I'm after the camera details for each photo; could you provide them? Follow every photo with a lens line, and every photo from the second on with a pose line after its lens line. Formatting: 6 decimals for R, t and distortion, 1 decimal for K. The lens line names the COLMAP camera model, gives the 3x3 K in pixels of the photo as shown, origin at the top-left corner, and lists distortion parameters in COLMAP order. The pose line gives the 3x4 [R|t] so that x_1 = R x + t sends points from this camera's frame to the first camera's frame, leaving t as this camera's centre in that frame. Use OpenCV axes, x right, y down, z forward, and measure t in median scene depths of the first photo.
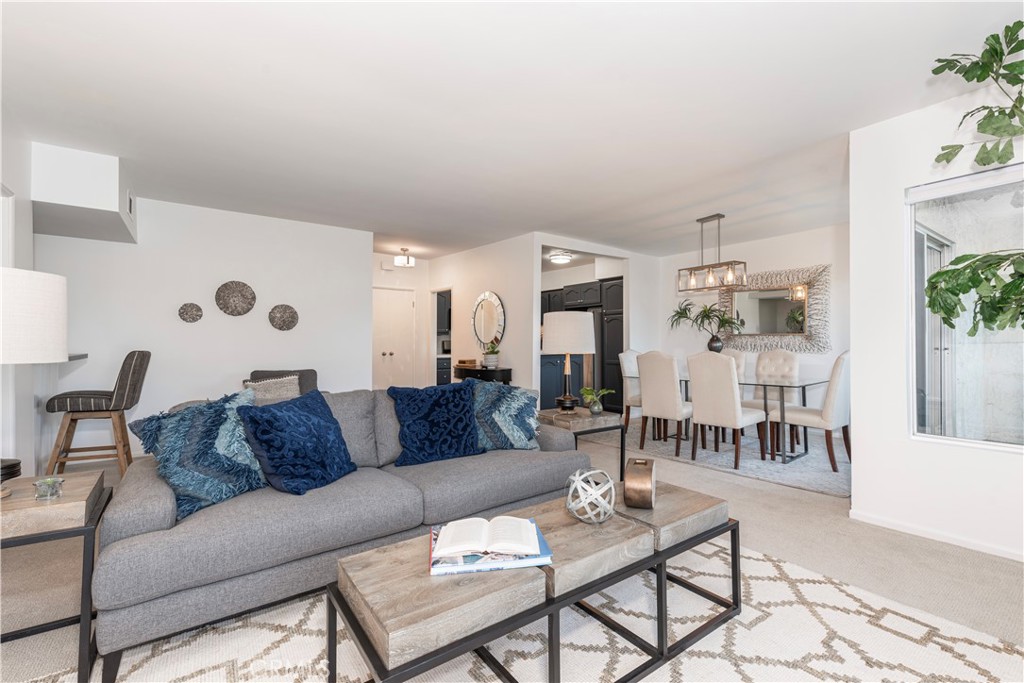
lens RADIAL K [[432.7, 0, 518.4], [0, 432.7, 341.0], [0, 0, 1]] dist [-0.000580, -0.000127]
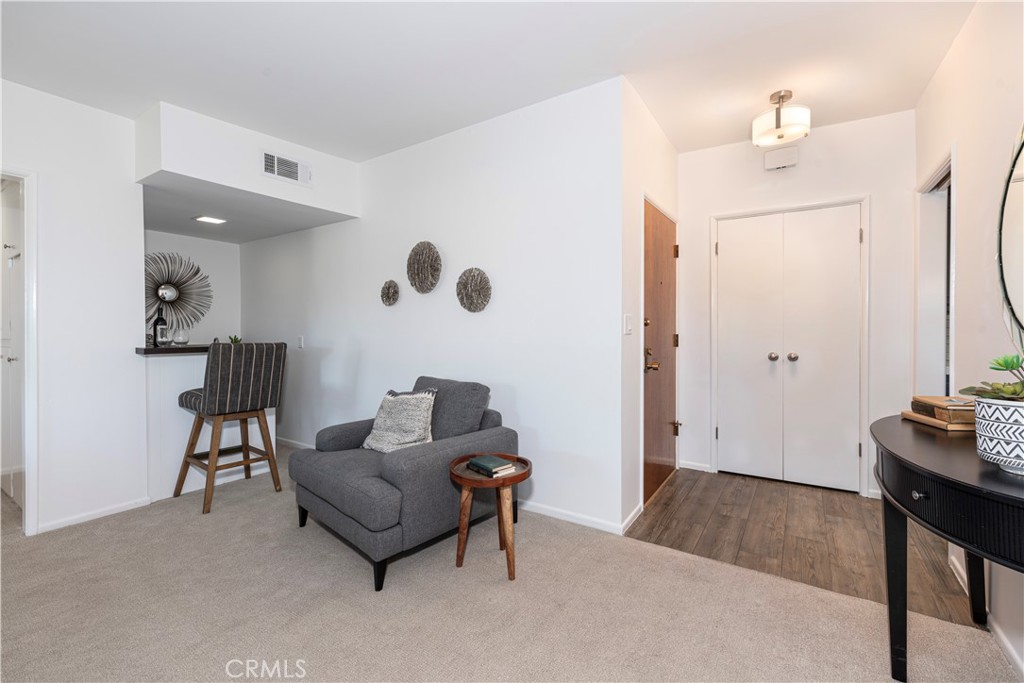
lens RADIAL K [[432.7, 0, 518.4], [0, 432.7, 341.0], [0, 0, 1]] dist [-0.000580, -0.000127]
pose [[0.357431, 0.015067, -0.933818, 0.028514], [0.010028, 0.999750, 0.019969, 0.001504], [0.933886, -0.016502, 0.357191, 0.854894]]
